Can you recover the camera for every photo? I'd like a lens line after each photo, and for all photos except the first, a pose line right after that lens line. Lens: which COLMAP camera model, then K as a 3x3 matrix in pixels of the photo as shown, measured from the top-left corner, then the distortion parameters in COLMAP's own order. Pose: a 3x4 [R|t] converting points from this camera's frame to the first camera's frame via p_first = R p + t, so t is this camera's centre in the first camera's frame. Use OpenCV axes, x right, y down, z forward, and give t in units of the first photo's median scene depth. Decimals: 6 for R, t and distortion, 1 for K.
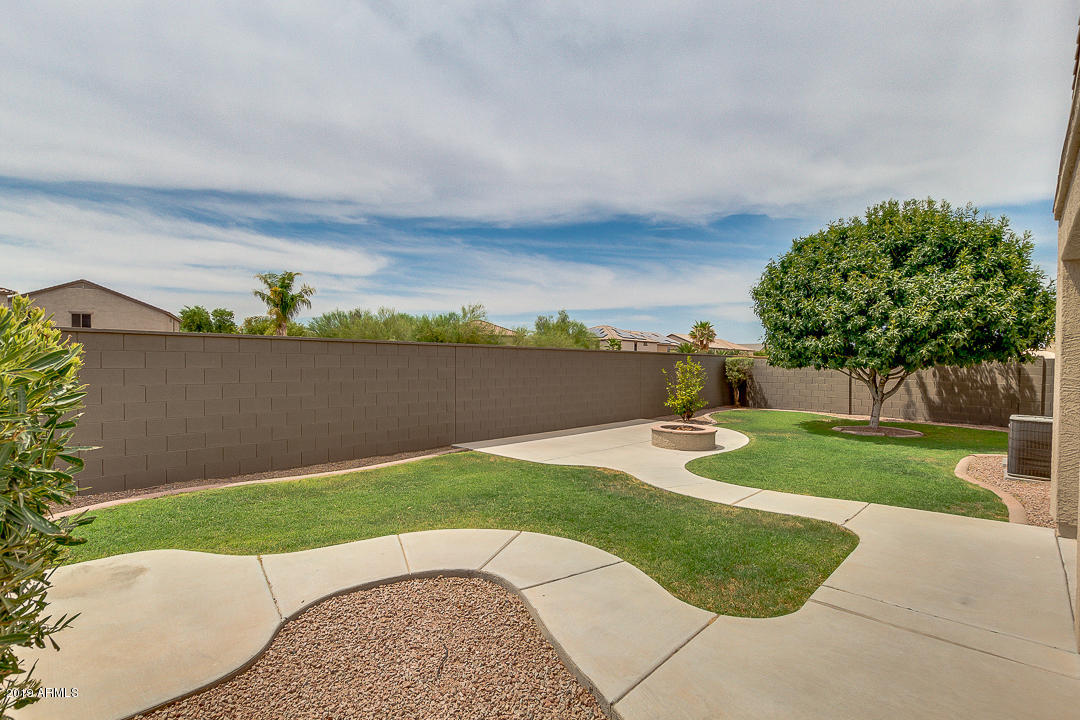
lens RADIAL K [[507.9, 0, 547.1], [0, 507.9, 365.4], [0, 0, 1]] dist [-0.001785, -0.000418]
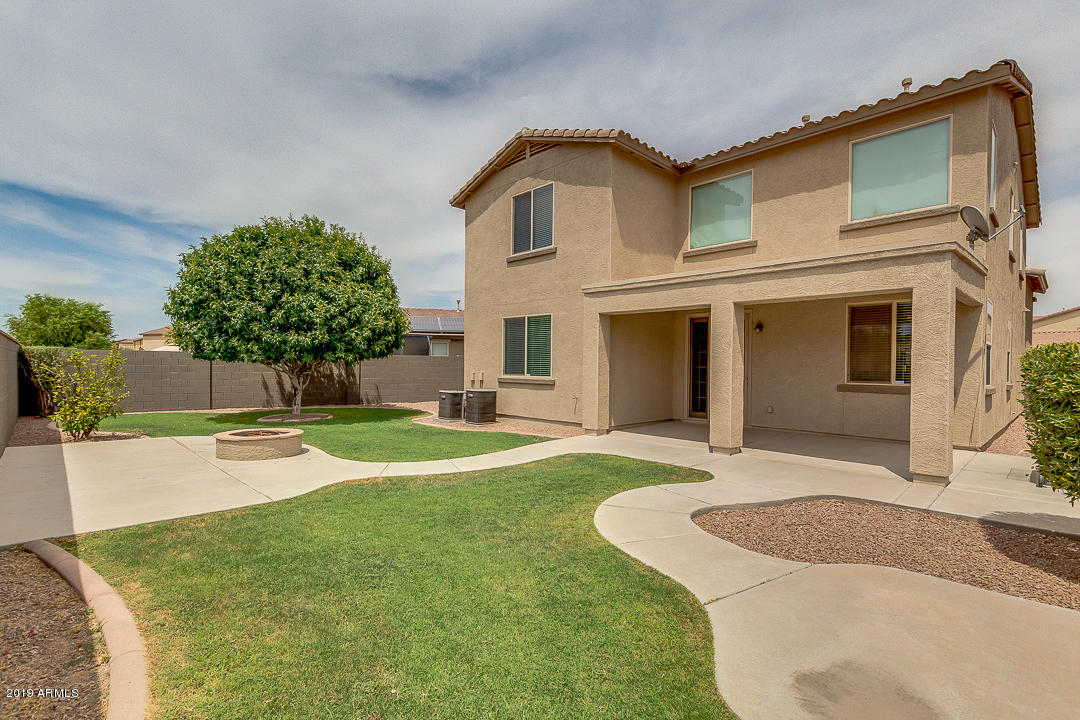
lens RADIAL K [[507.9, 0, 547.1], [0, 507.9, 365.4], [0, 0, 1]] dist [-0.001785, -0.000418]
pose [[0.038059, -0.008156, 0.999242, -0.530346], [-0.005336, 0.999951, 0.008365, 0.001939], [-0.999261, -0.005650, 0.038014, 0.476399]]
